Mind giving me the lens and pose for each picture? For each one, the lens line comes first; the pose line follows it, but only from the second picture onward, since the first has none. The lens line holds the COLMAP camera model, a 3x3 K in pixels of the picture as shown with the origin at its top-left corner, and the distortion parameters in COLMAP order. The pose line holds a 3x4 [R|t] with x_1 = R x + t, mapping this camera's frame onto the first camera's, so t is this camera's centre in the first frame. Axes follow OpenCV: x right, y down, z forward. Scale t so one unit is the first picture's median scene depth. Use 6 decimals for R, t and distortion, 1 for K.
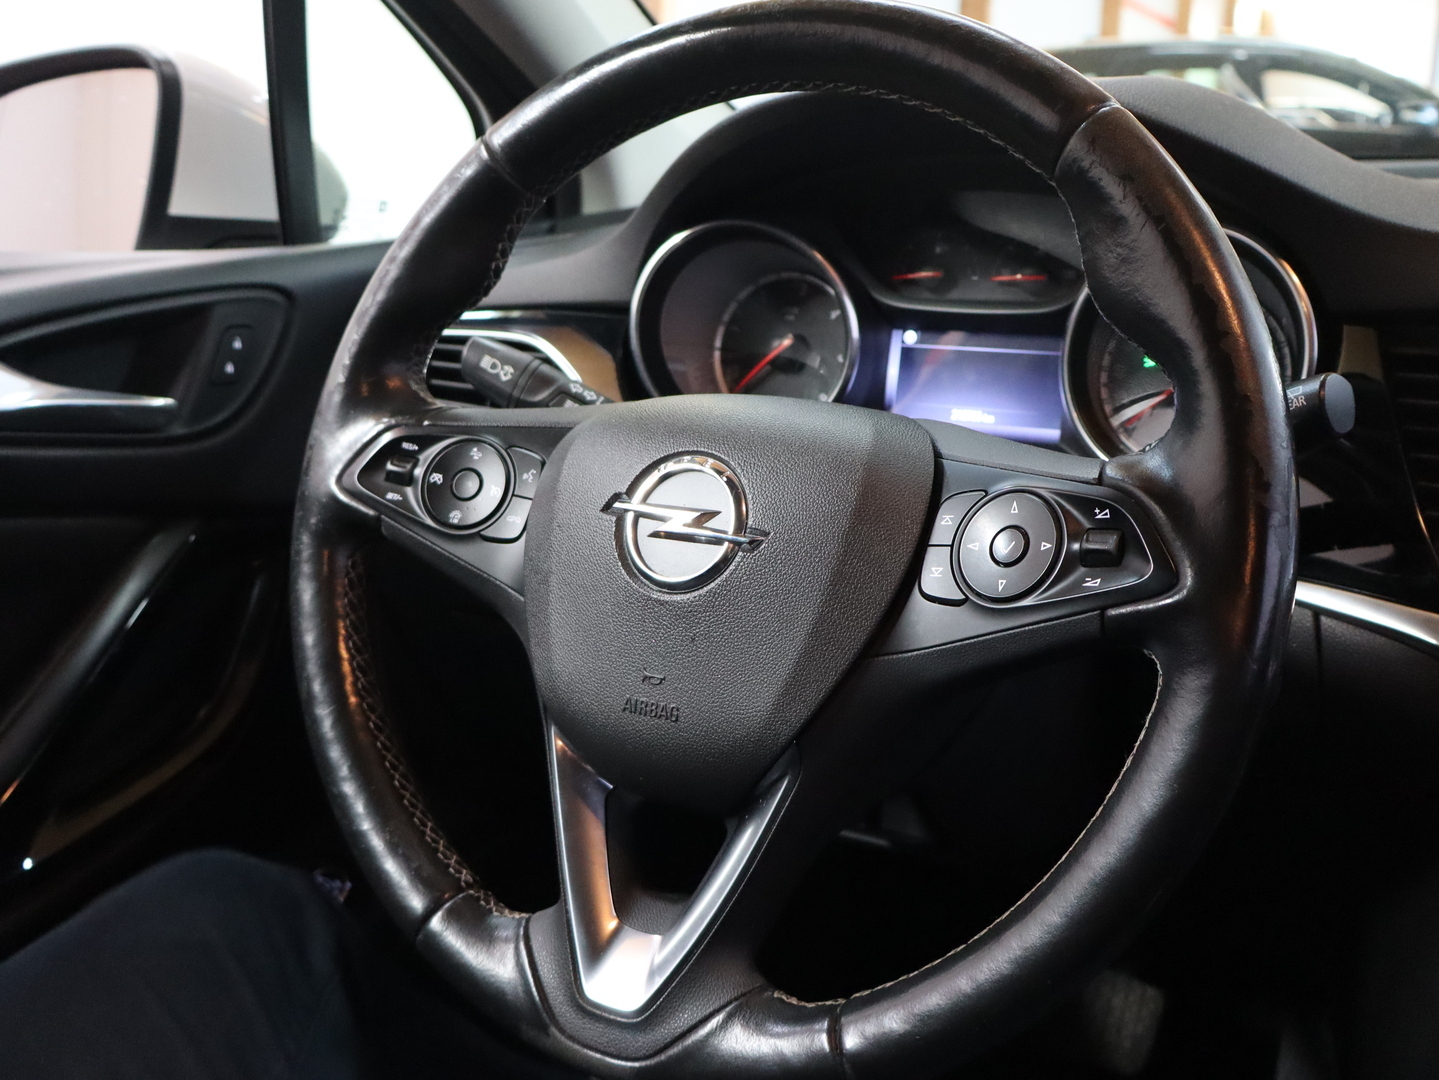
lens RADIAL K [[1433.6, 0, 664.7], [0, 1433.6, 525.9], [0, 0, 1]] dist [0.002353, 0.000000]
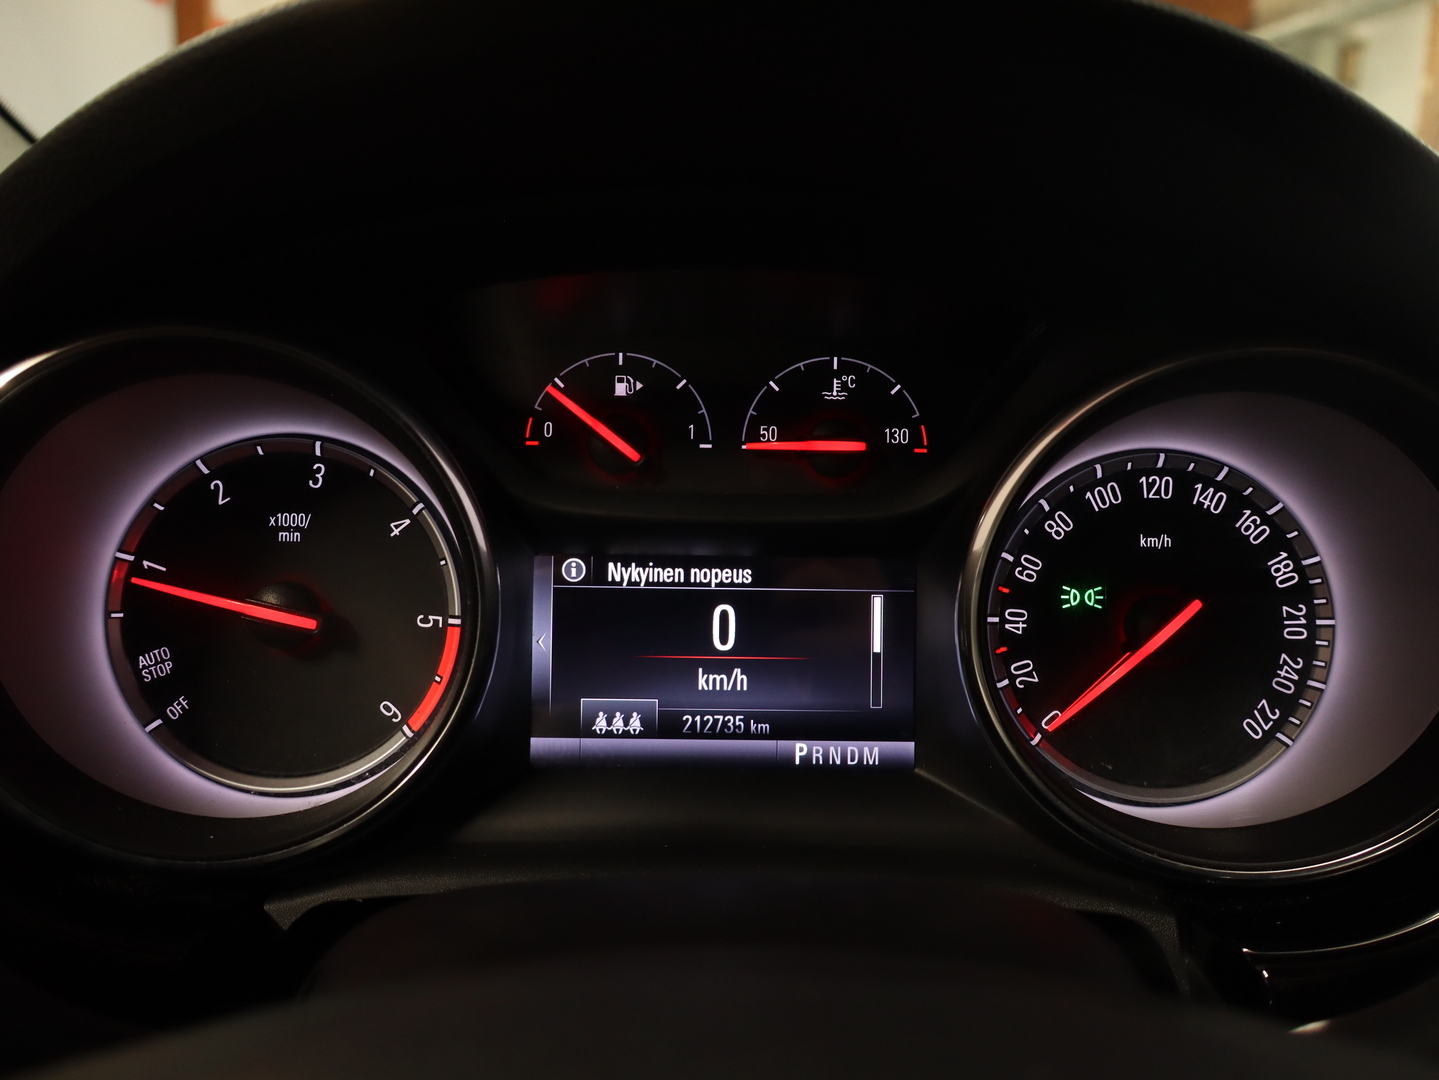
lens RADIAL K [[1433.6, 0, 725.8], [0, 1433.6, 539.4], [0, 0, 1]] dist [0.002353, 0.000000]
pose [[0.844847, -0.060396, 0.531588, -0.061129], [0.105462, 0.992912, -0.054802, -0.172022], [-0.524510, 0.102362, 0.845228, 0.890358]]
